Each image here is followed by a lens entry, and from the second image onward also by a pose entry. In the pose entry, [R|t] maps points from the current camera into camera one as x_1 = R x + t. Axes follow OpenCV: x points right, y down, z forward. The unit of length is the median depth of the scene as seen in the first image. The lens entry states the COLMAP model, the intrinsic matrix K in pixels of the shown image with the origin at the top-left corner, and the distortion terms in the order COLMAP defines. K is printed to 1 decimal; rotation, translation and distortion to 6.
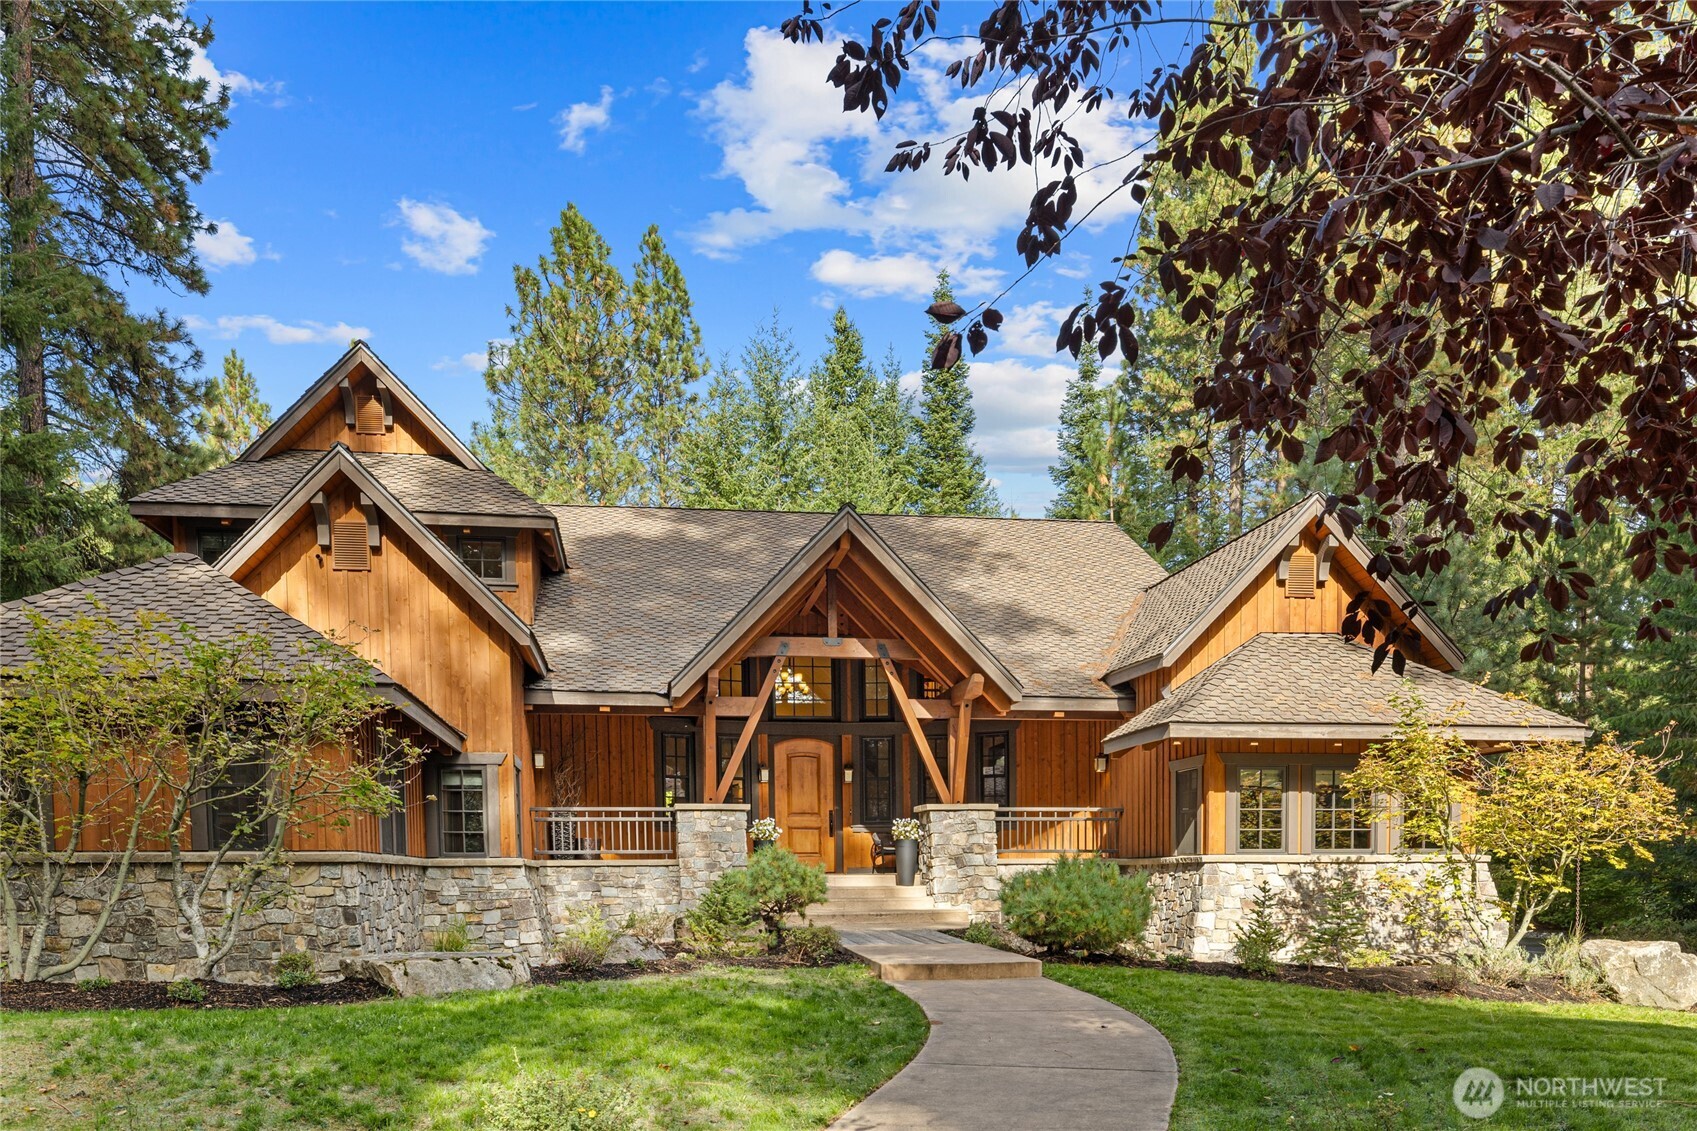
lens RADIAL K [[1152.9, 0, 848.6], [0, 1152.9, 615.8], [0, 0, 1]] dist [-0.007123, -0.000815]
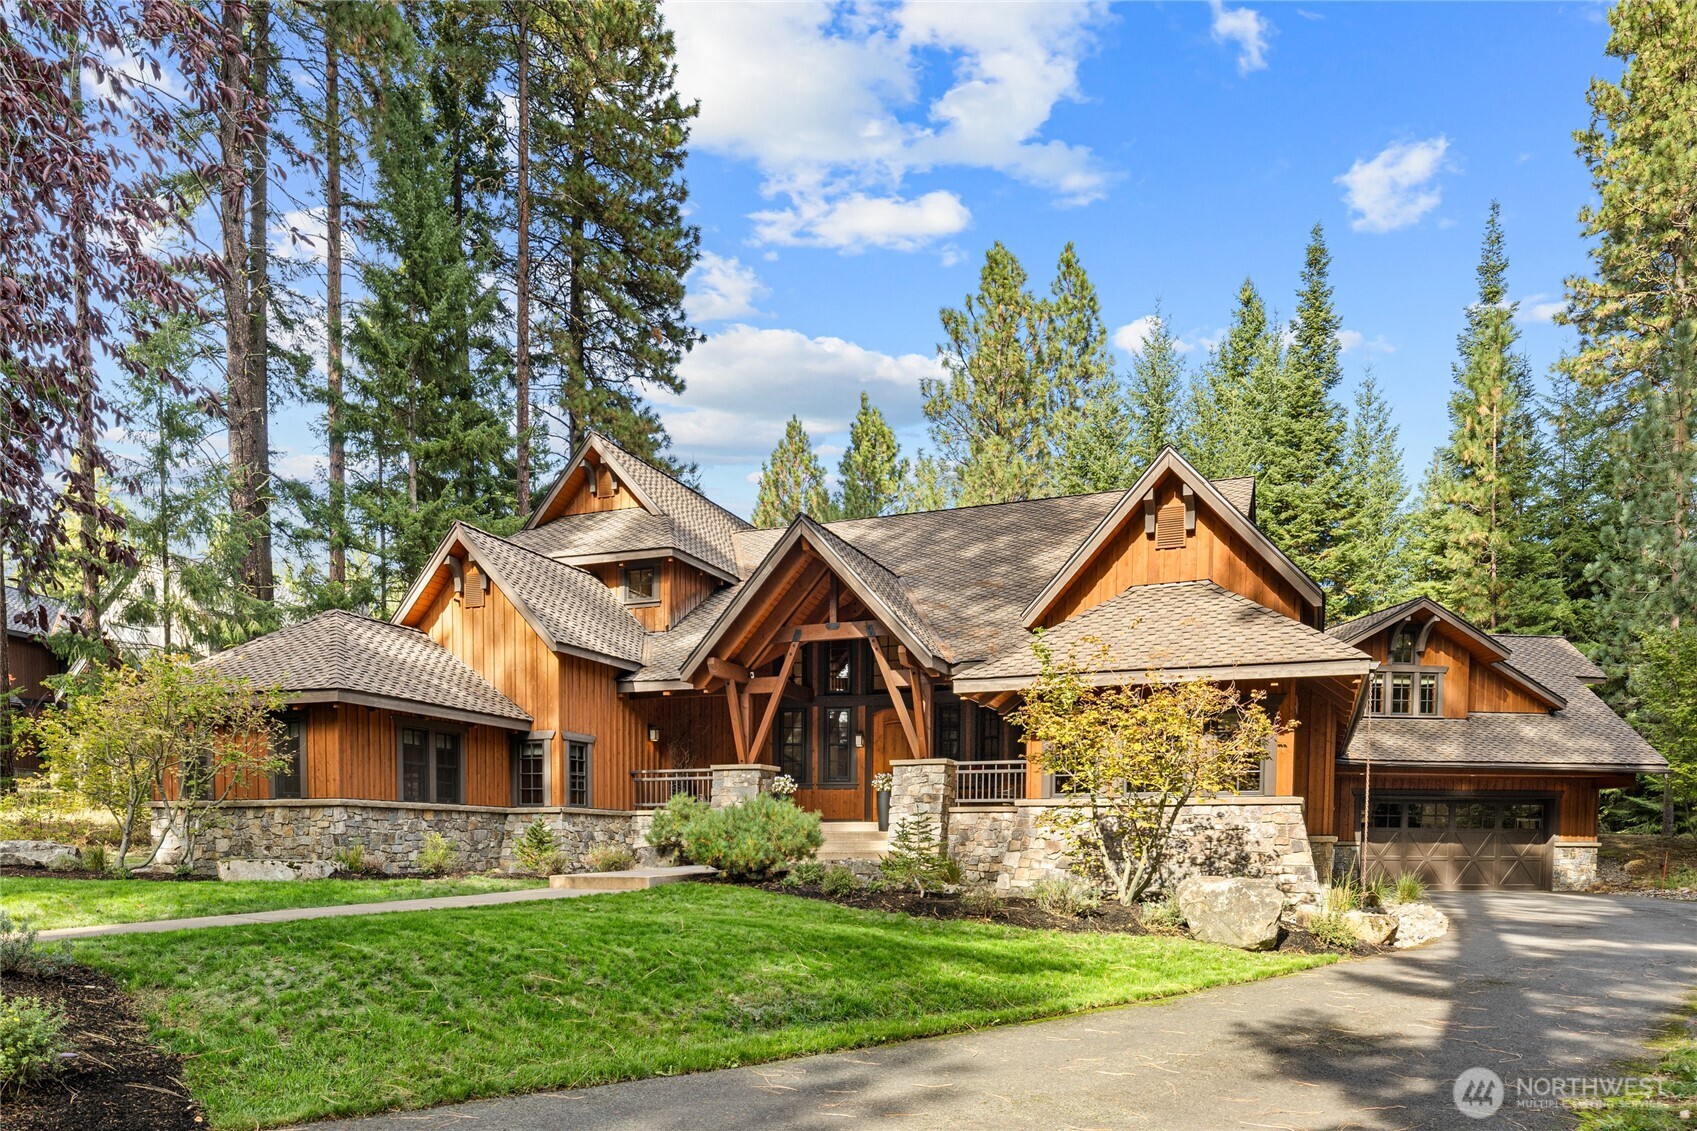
lens RADIAL K [[1060.8, 0, 848.5], [0, 1060.8, 565.5], [0, 0, 1]] dist [0.001283, 0.000835]
pose [[0.886139, -0.109649, -0.450260, 0.550791], [0.094602, 0.993946, -0.055865, 0.024484], [0.453660, 0.006909, 0.891148, 0.025032]]
